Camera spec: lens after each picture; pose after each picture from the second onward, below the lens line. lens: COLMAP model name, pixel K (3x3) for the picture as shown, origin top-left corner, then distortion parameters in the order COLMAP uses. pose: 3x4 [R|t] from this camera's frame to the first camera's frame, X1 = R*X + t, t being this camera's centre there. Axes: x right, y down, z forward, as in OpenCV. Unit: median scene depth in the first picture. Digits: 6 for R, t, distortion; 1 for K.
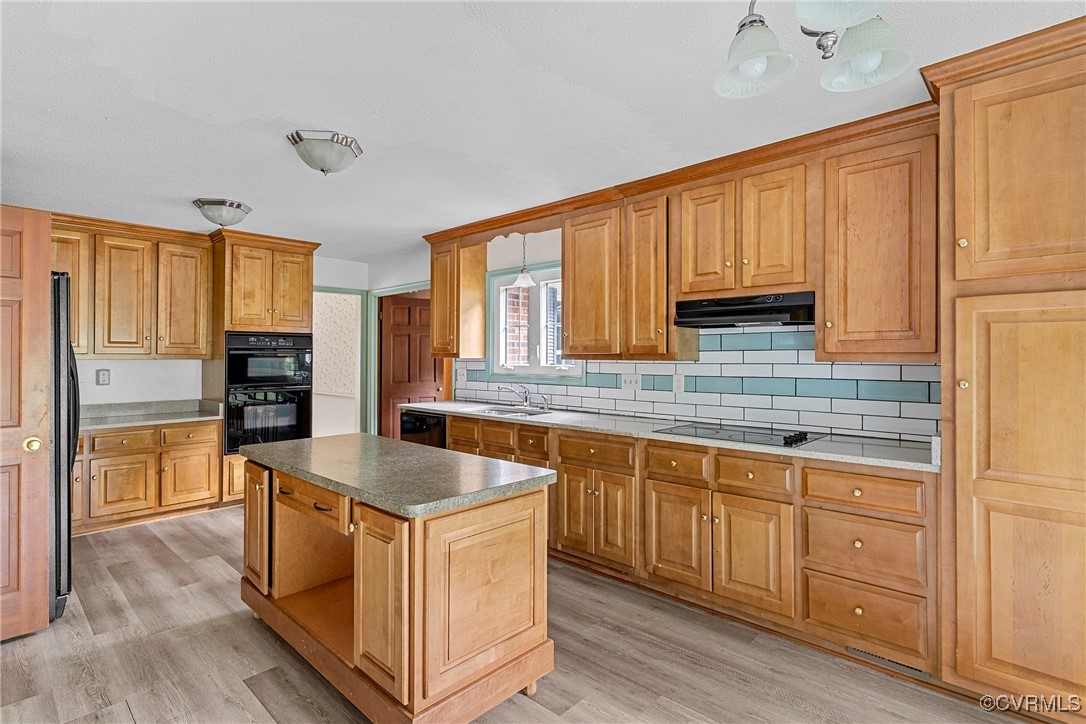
lens RADIAL K [[520.9, 0, 539.1], [0, 520.9, 353.3], [0, 0, 1]] dist [0.000402, 0.000321]
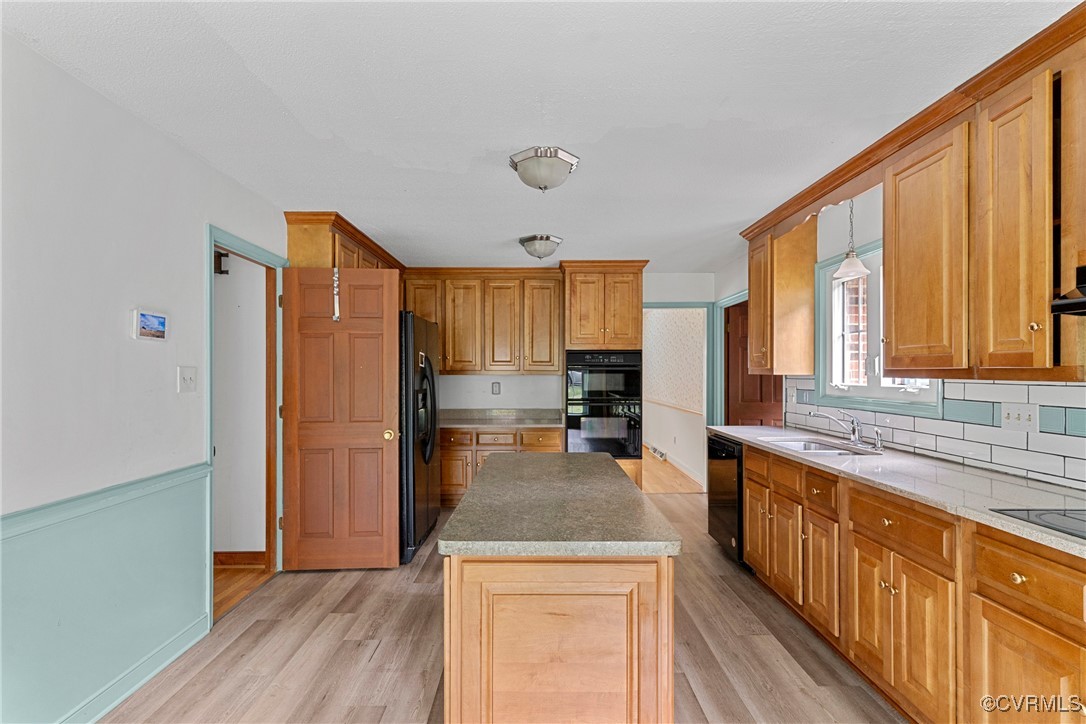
lens RADIAL K [[520.9, 0, 548.2], [0, 520.9, 370.5], [0, 0, 1]] dist [0.000402, 0.000321]
pose [[0.693903, -0.001854, -0.720066, 0.236350], [0.004096, 0.999991, 0.001372, 0.000181], [0.720056, -0.003902, 0.693905, 0.228757]]
